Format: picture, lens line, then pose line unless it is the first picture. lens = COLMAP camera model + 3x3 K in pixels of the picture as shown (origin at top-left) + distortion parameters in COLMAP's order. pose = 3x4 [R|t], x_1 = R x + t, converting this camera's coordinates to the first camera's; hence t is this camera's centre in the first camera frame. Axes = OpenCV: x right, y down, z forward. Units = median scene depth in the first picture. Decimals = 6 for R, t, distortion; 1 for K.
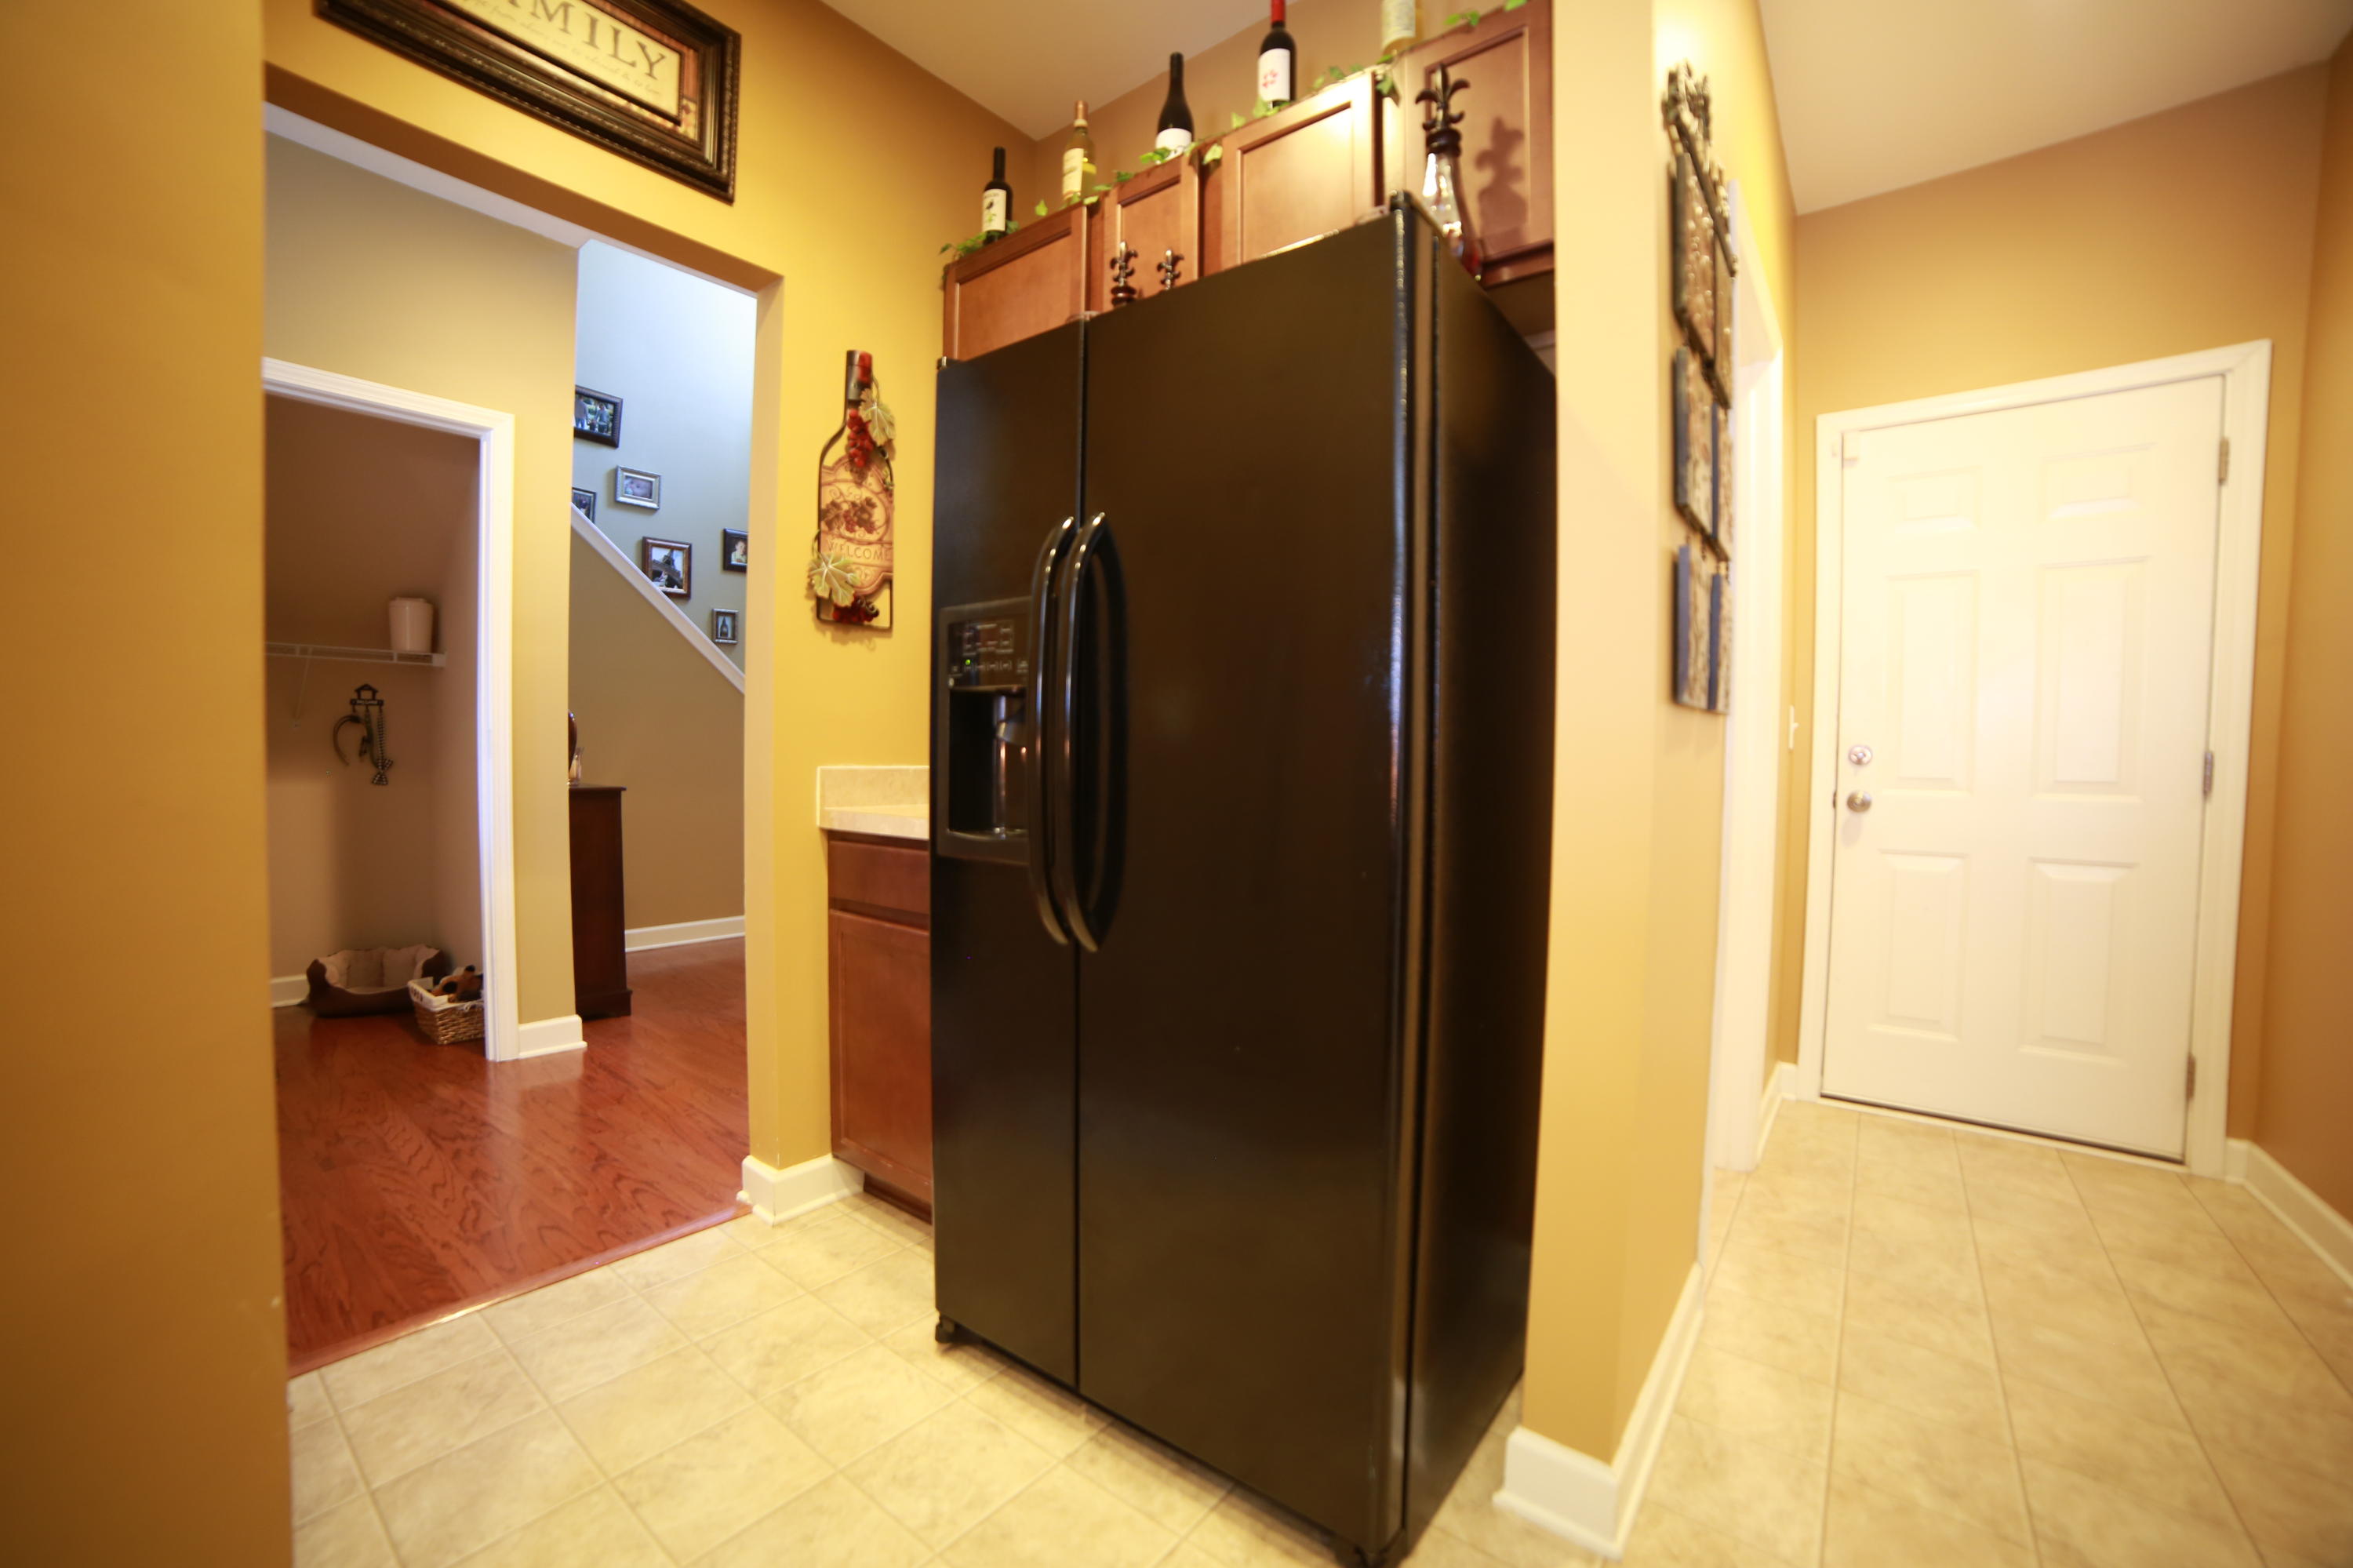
lens RADIAL K [[952.0, 0, 1171.2], [0, 952.0, 781.8], [0, 0, 1]] dist [-0.080439, 0.022206]
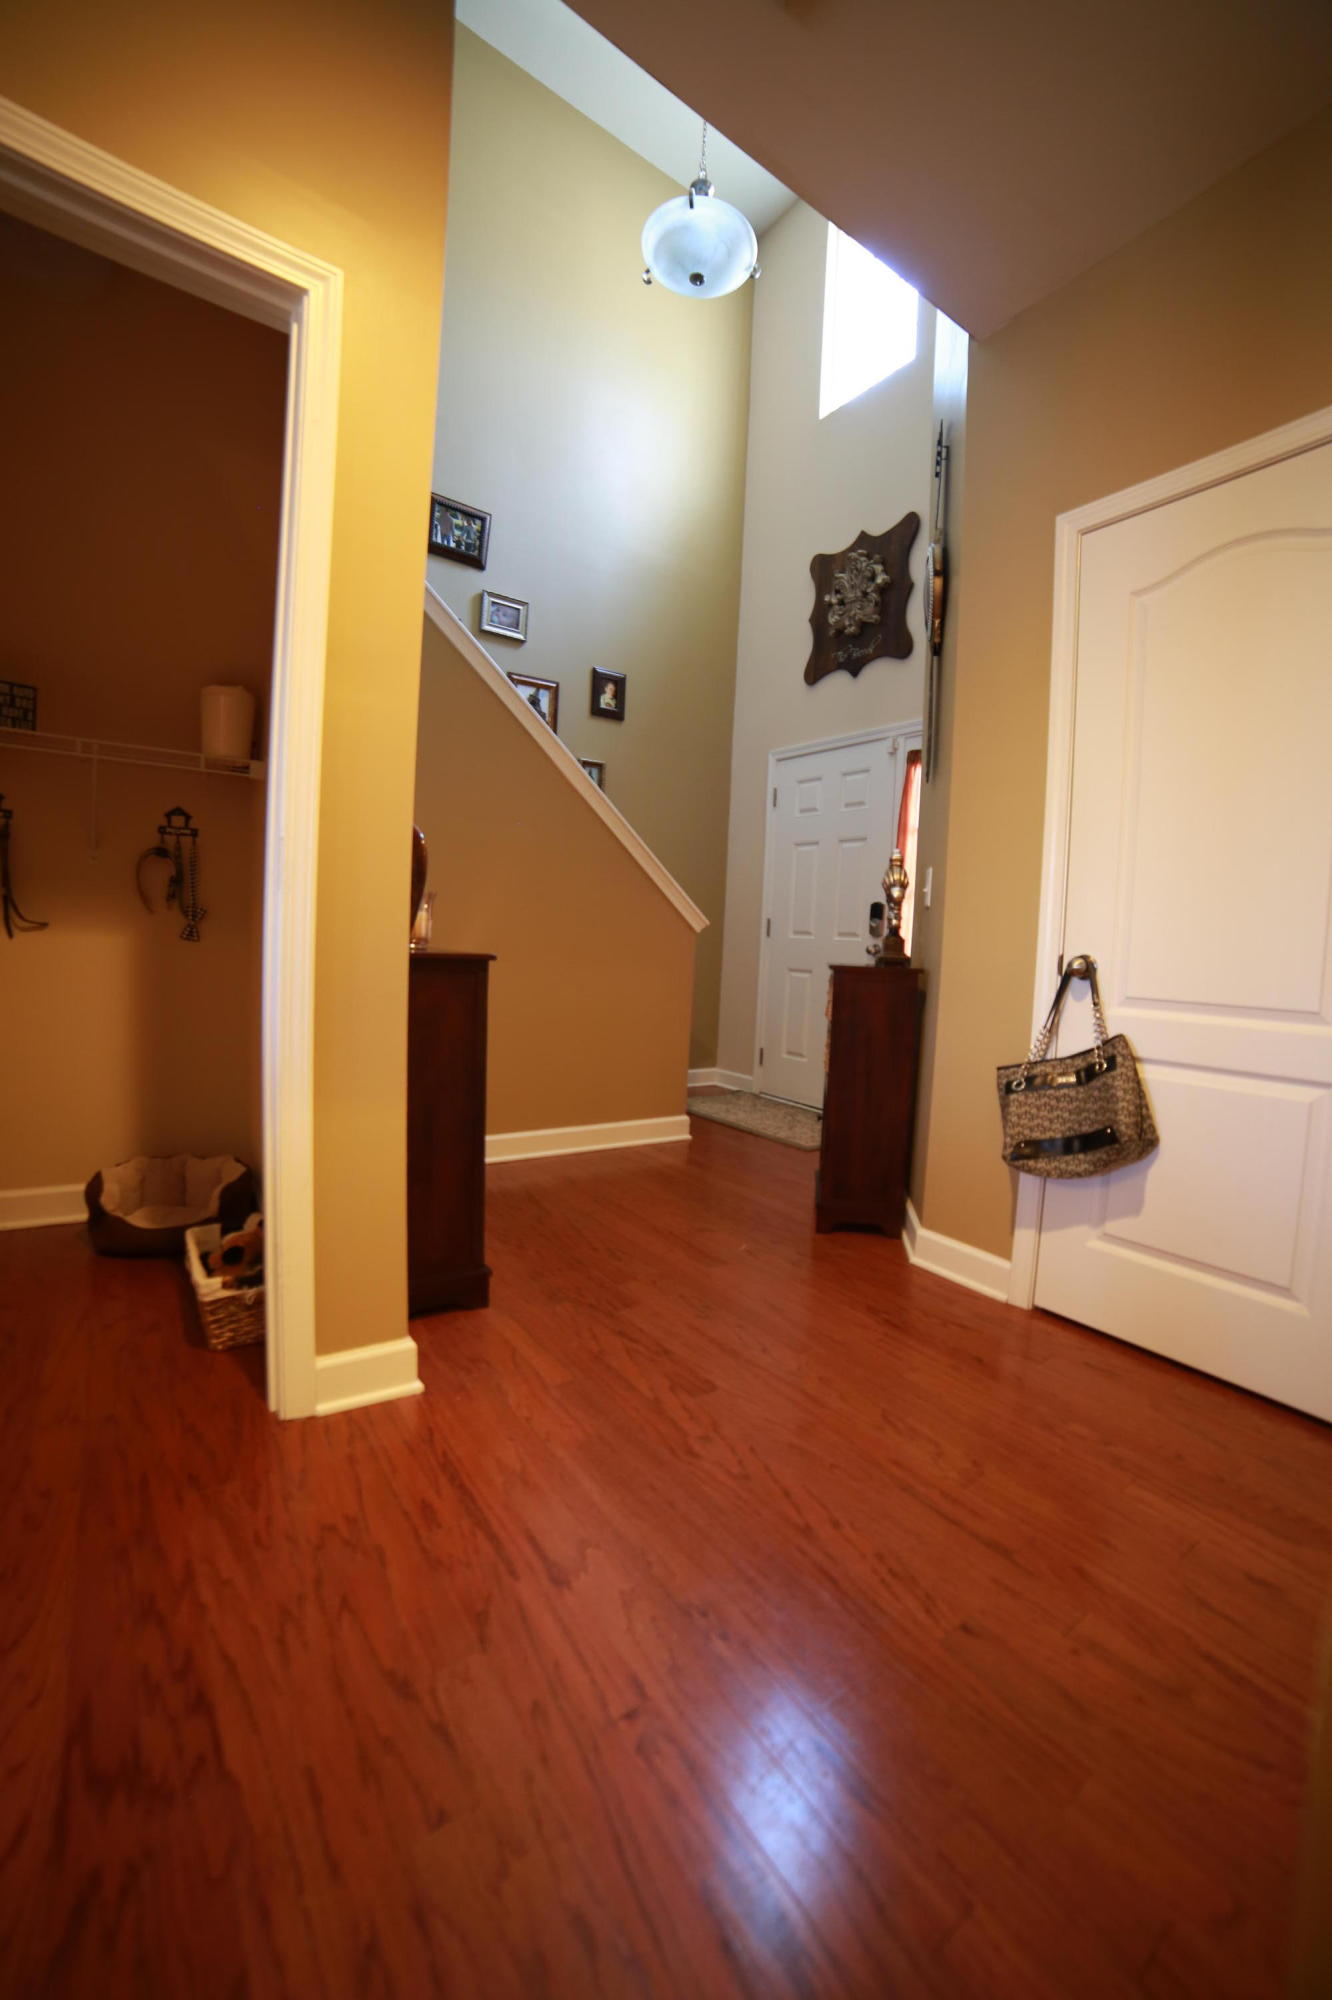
lens RADIAL K [[809.2, 0, 670.7], [0, 809.2, 990.2], [0, 0, 1]] dist [-0.080439, 0.022206]
pose [[0.959341, 0.047534, -0.278217, -0.304189], [-0.041974, 0.998783, 0.025911, 0.011126], [0.279110, -0.013180, 0.960169, 0.482220]]
